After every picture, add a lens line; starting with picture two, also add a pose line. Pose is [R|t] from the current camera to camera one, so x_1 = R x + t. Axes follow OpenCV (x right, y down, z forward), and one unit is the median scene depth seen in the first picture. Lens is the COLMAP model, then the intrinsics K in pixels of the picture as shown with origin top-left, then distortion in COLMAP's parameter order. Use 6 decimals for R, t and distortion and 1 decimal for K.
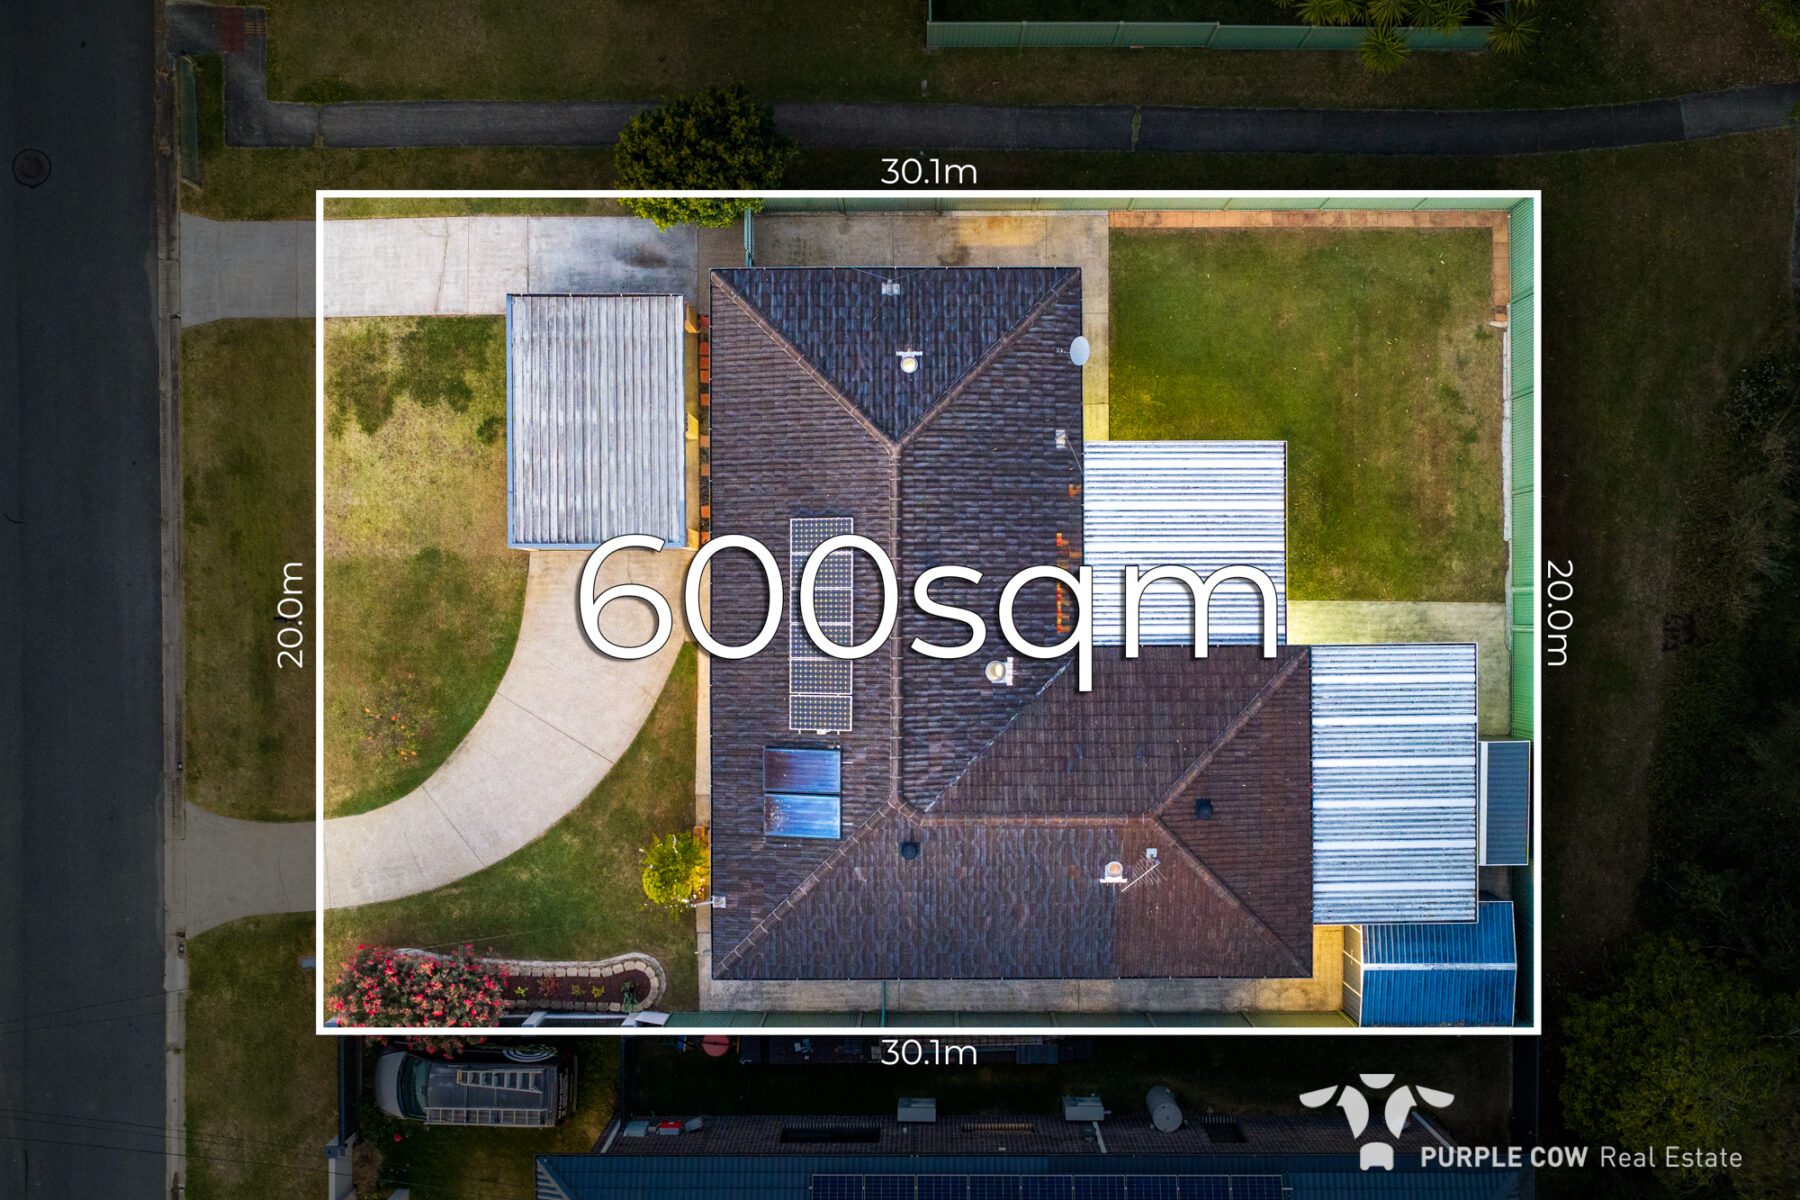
lens RADIAL K [[1862.0, 0, 899.5], [0, 1862.0, 611.3], [0, 0, 1]] dist [0.002956, -0.006012]
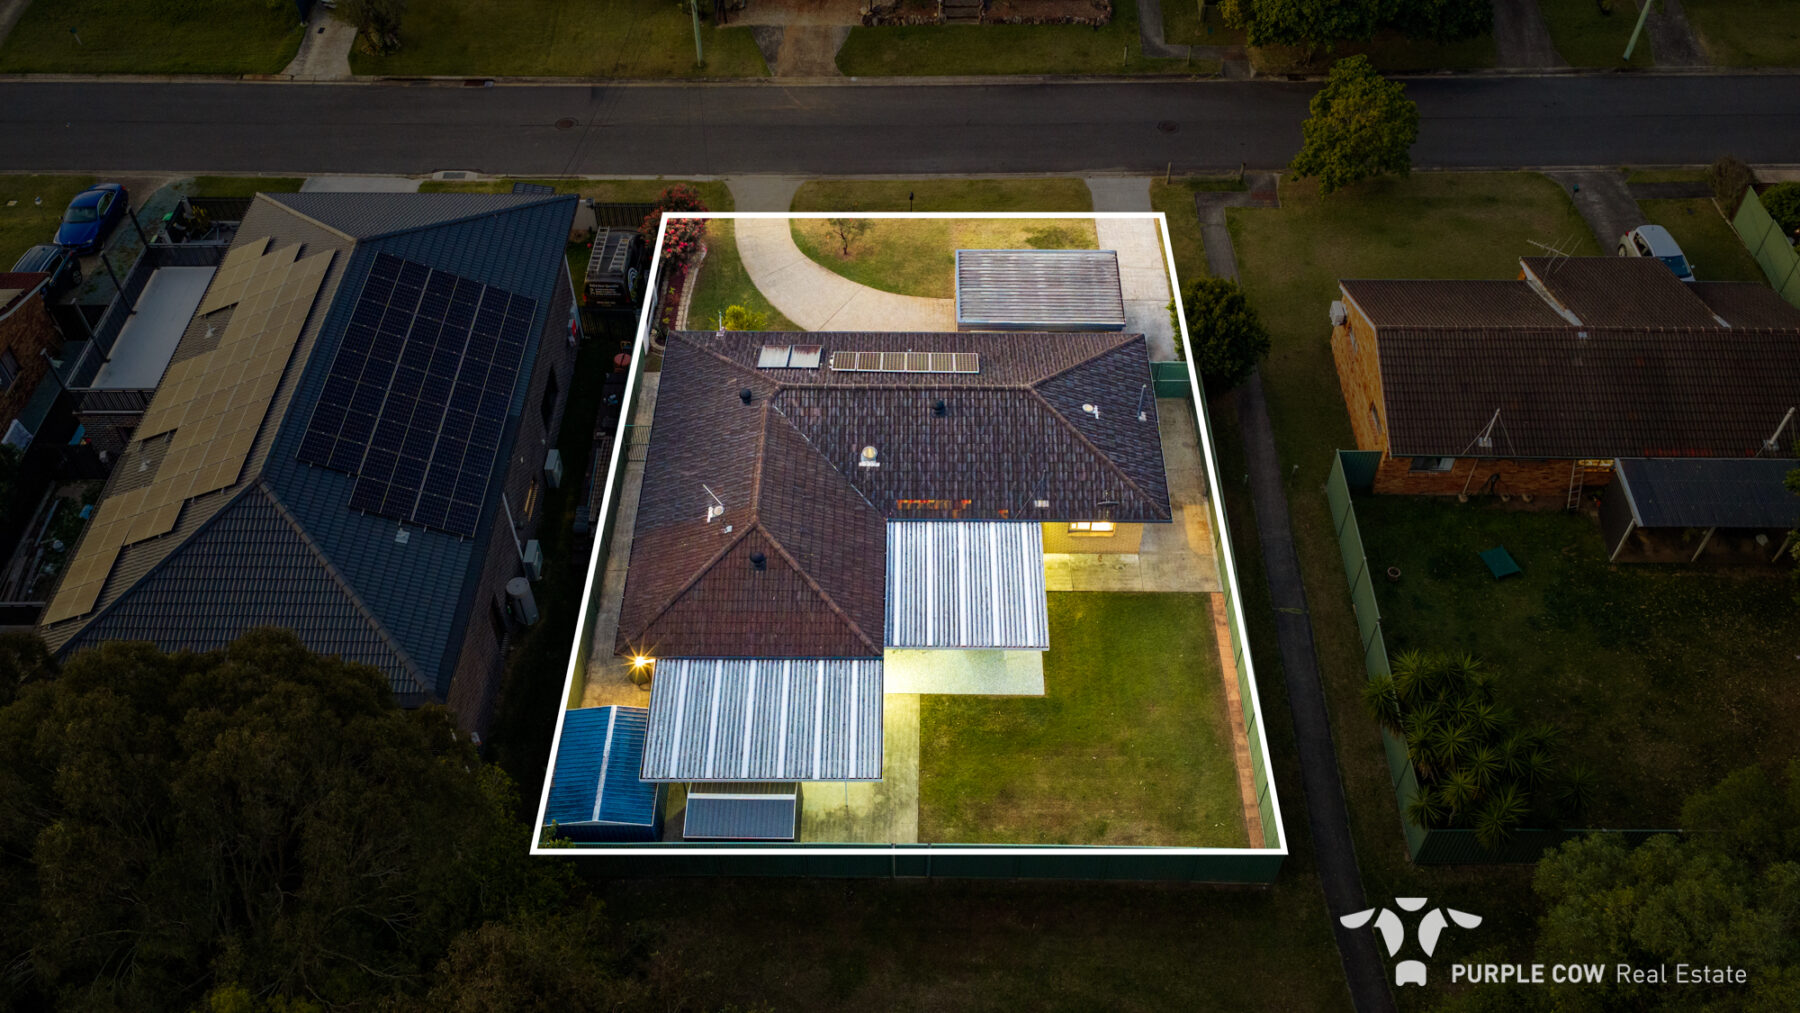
lens RADIAL K [[1479.8, 0, 900.0], [0, 1479.8, 506.5], [0, 0, 1]] dist [-0.002096, -0.004870]
pose [[-0.013925, 0.746906, -0.664784, 0.750577], [-0.999897, -0.008136, 0.011804, -0.003163], [0.003408, 0.664880, 0.746942, 0.195098]]
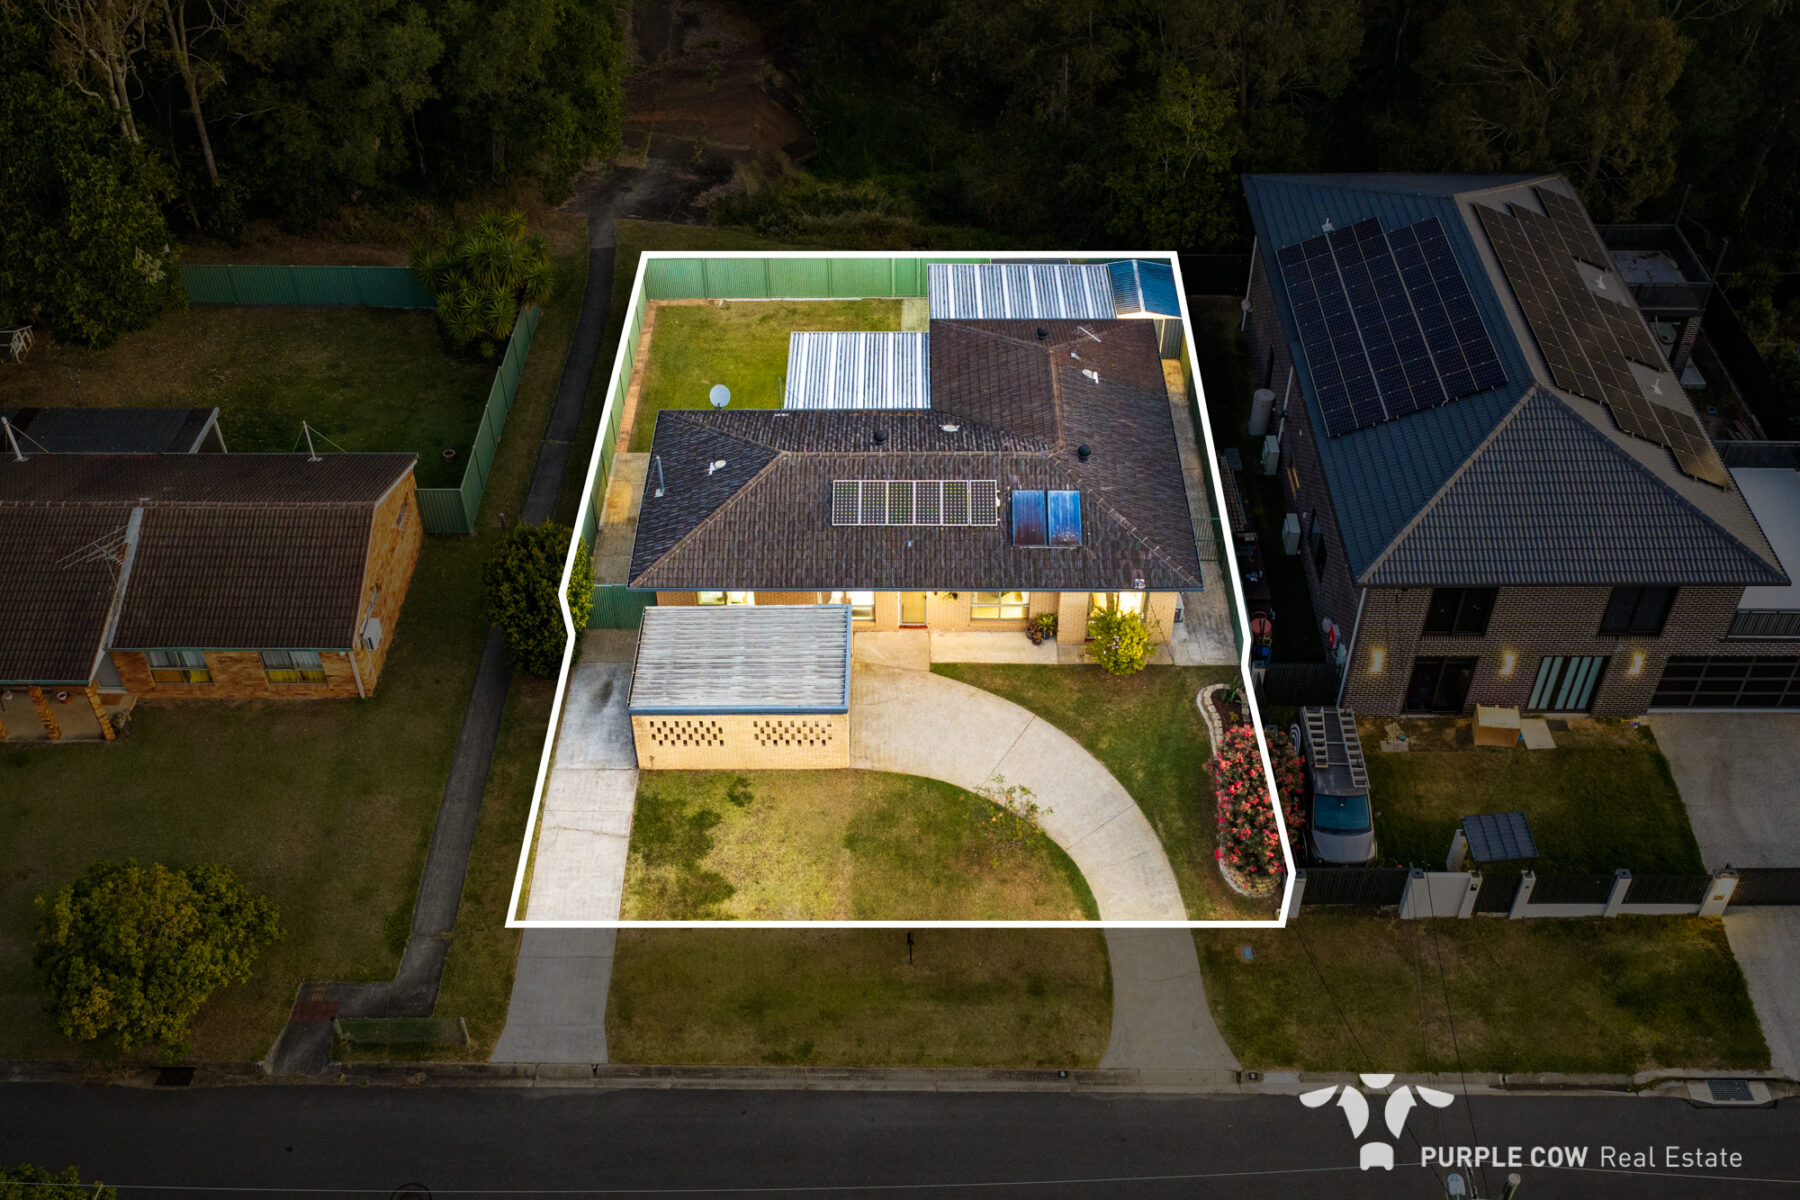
lens RADIAL K [[1762.4, 0, 900.0], [0, 1762.4, 600.0], [0, 0, 1]] dist [0.004677, 0.003538]
pose [[0.007876, -0.665843, 0.746051, -0.924522], [0.999958, 0.001726, -0.009016, 0.007241], [0.004716, 0.746090, 0.665828, 0.216687]]
